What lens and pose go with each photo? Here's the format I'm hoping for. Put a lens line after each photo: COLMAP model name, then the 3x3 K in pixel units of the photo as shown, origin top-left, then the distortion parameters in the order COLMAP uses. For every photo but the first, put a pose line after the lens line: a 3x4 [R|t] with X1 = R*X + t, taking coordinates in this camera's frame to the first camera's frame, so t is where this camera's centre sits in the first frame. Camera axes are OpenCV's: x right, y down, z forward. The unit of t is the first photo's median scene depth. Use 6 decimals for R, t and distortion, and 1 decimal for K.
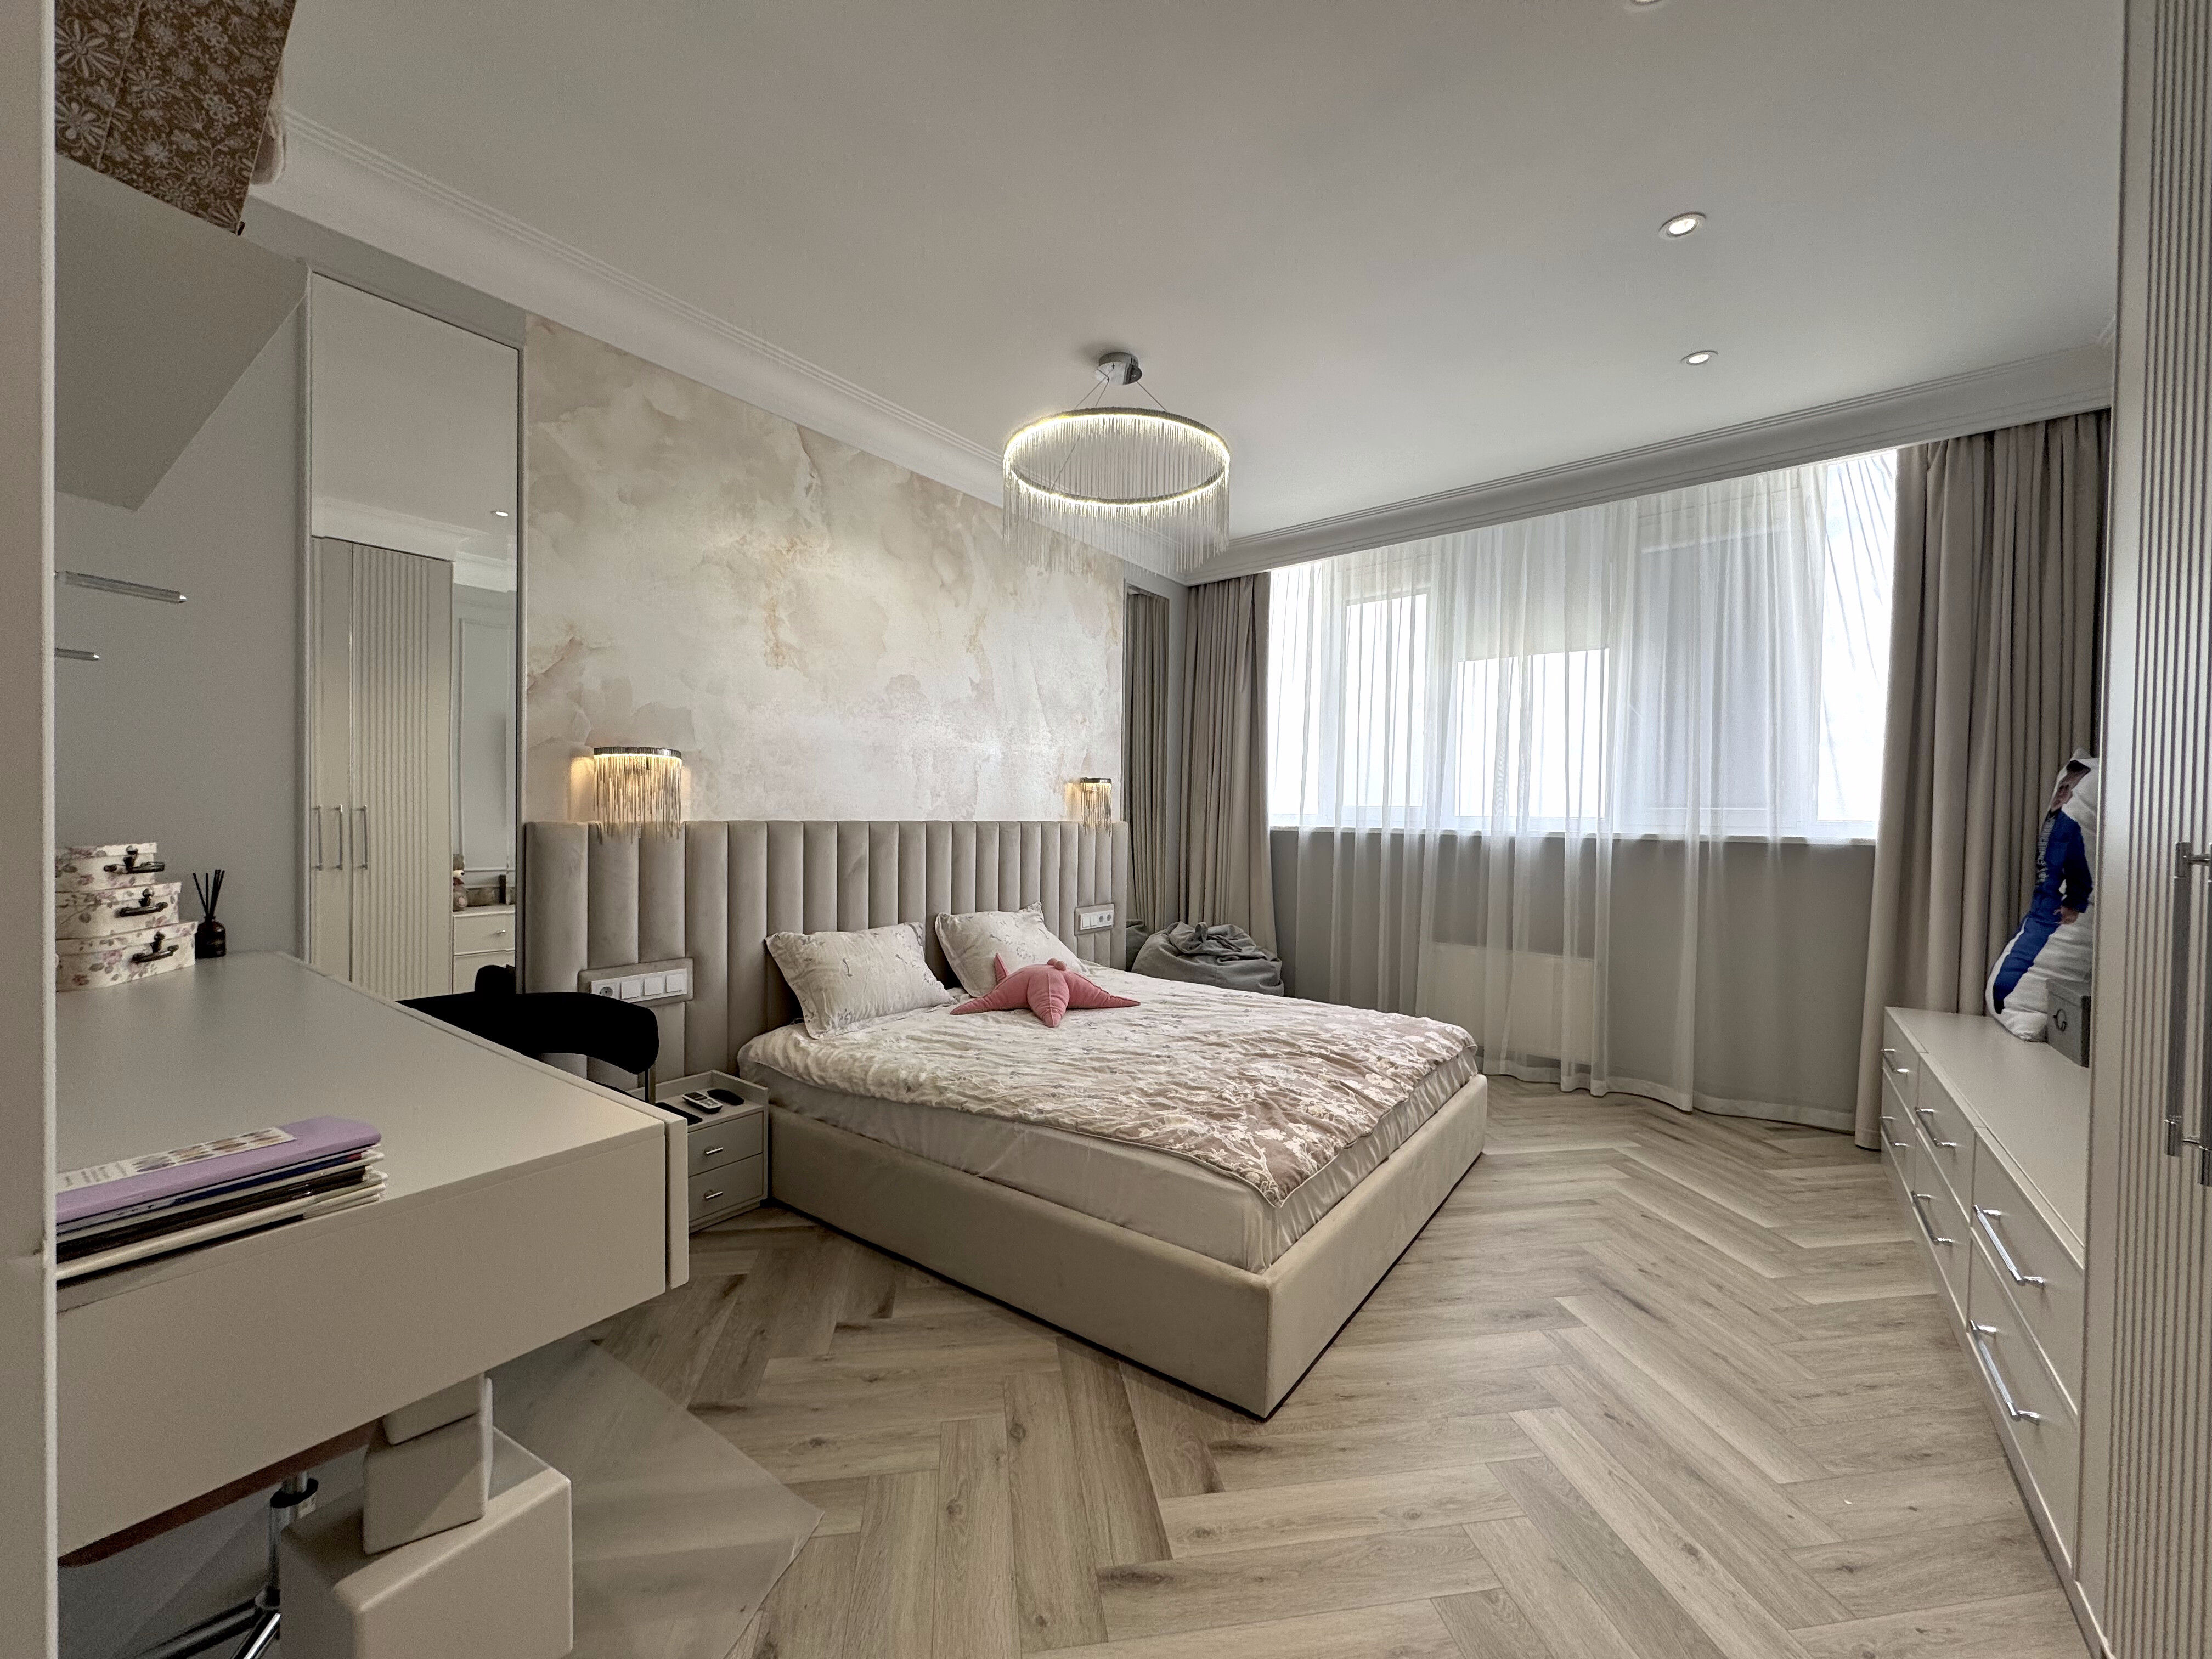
lens RADIAL K [[886.9, 0, 1103.2], [0, 886.9, 837.4], [0, 0, 1]] dist [-0.008849, -0.000139]
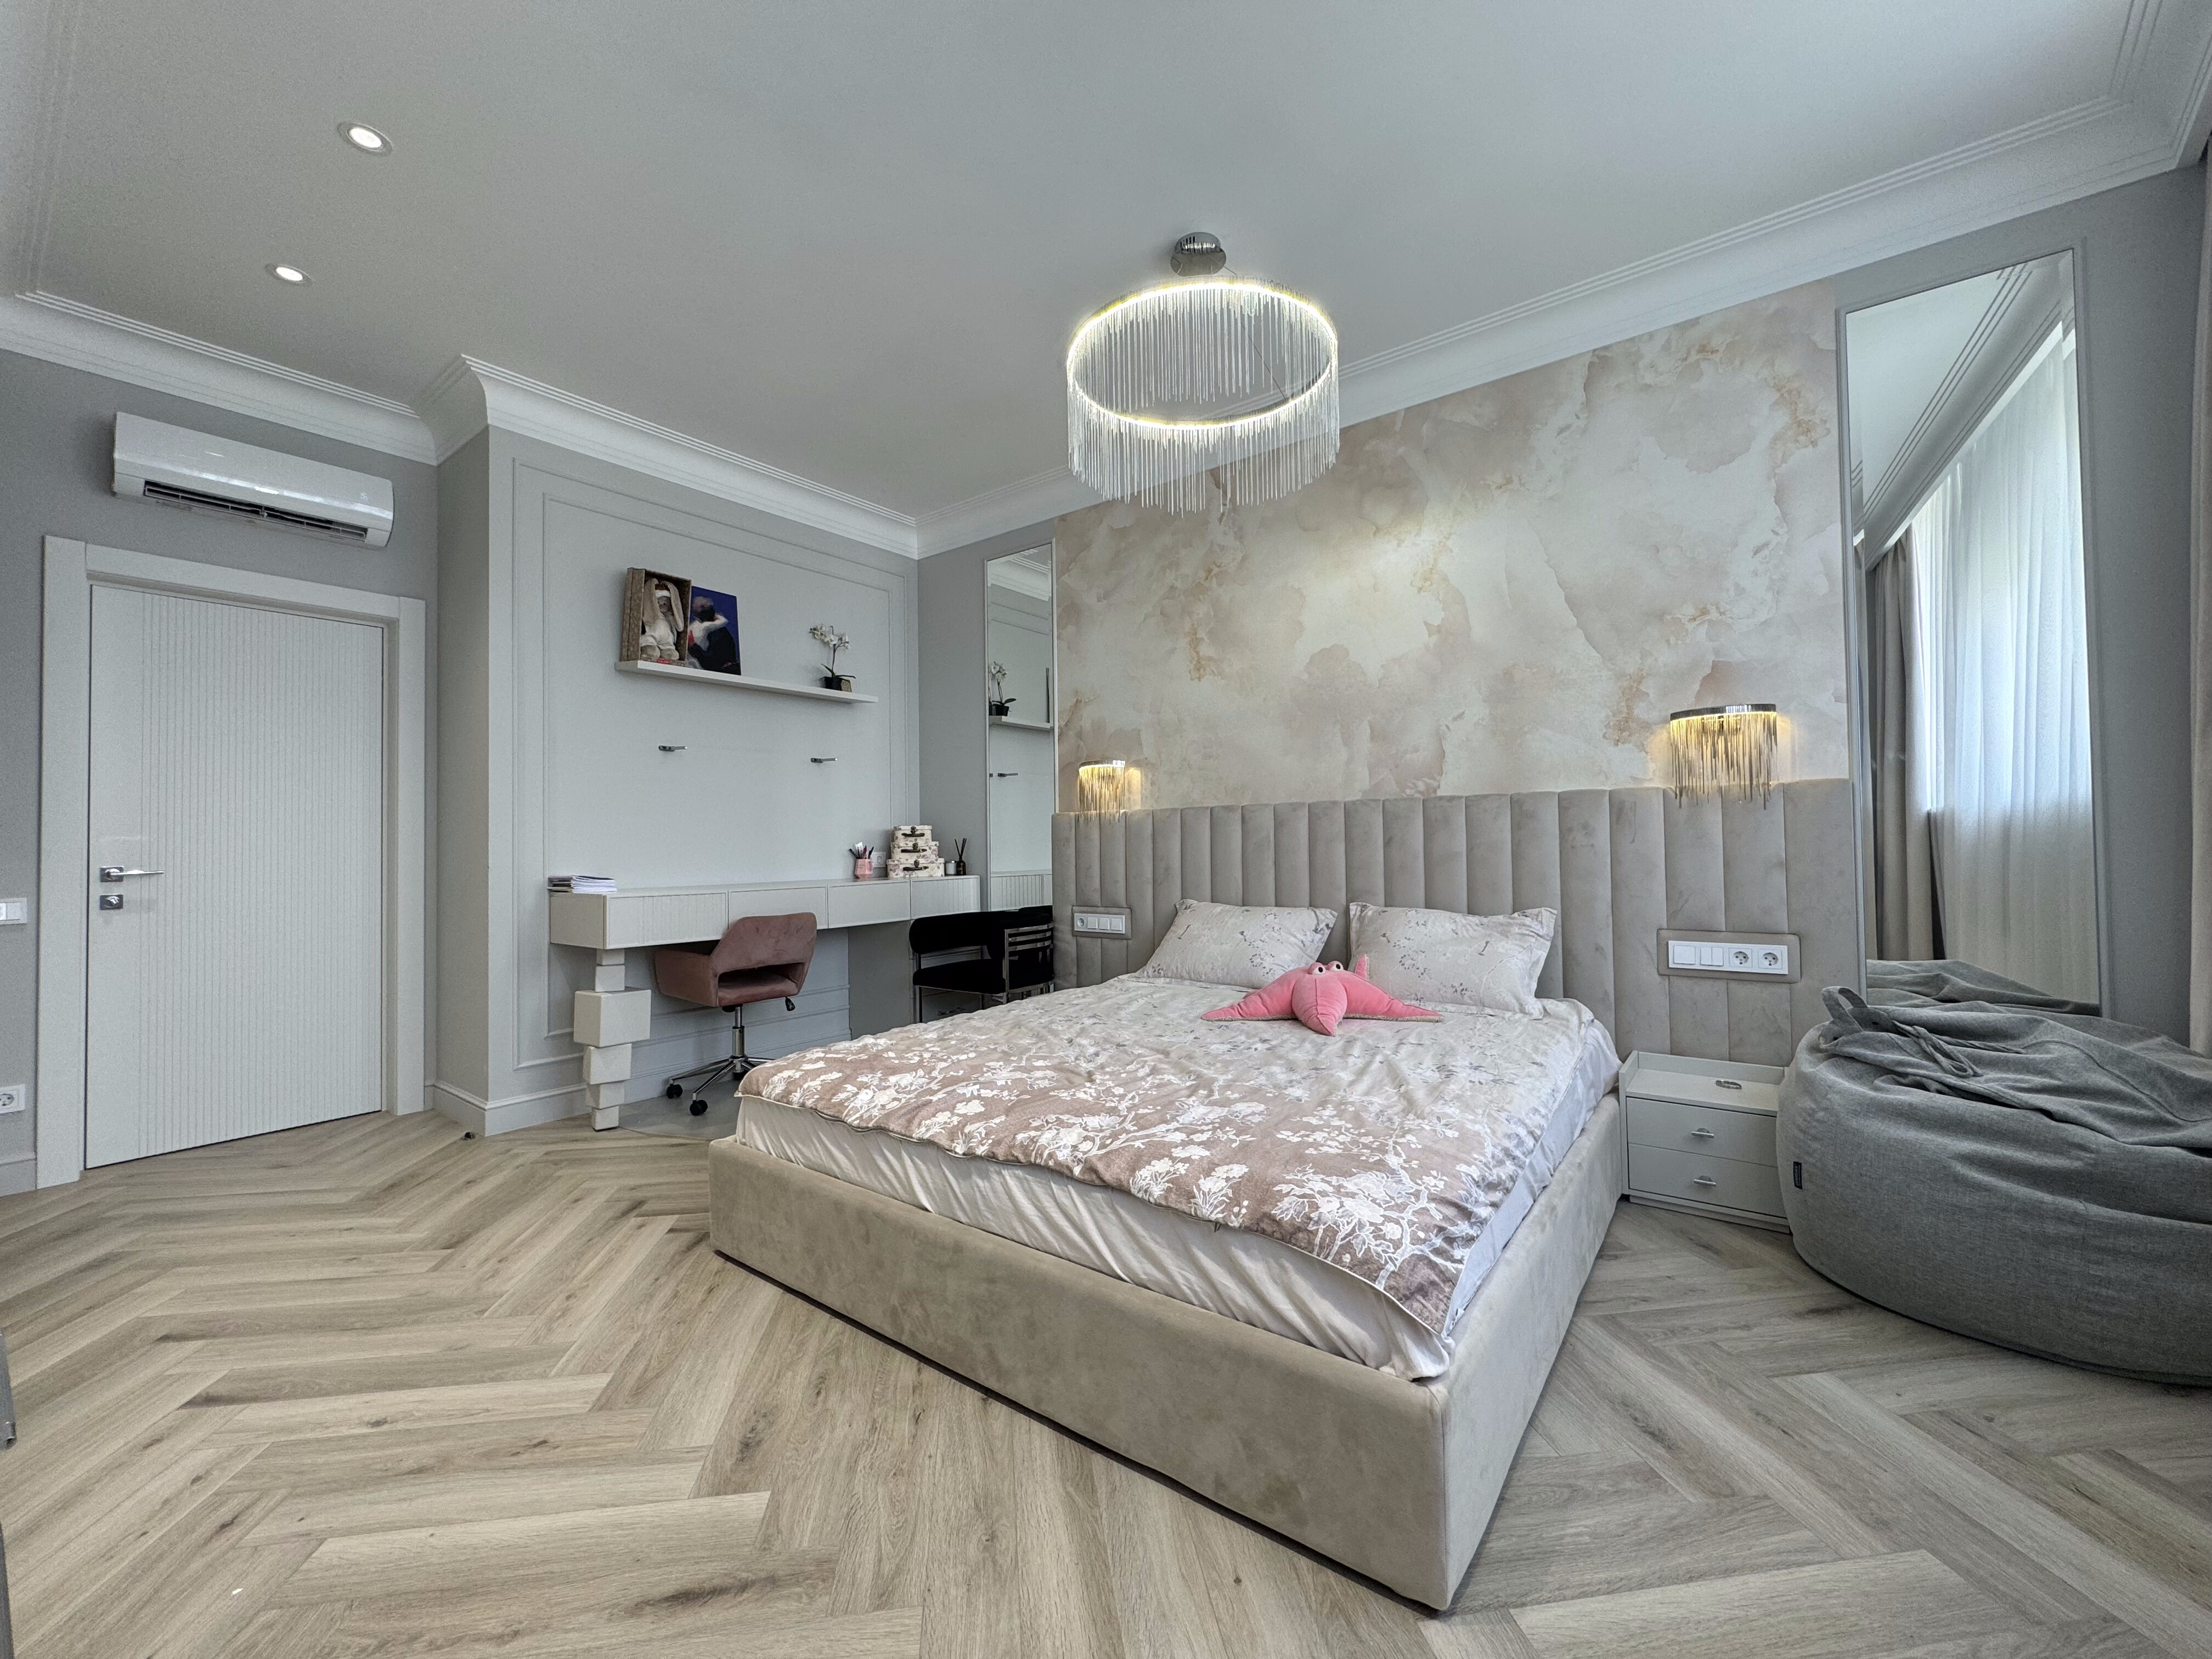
lens RADIAL K [[880.1, 0, 1106.0], [0, 880.1, 829.5], [0, 0, 1]] dist [-0.002126, 0.000135]
pose [[-0.019608, -0.028707, -0.999396, 0.943786], [-0.012430, 0.999517, -0.028467, 0.055198], [0.999730, 0.011864, -0.019956, 1.027402]]
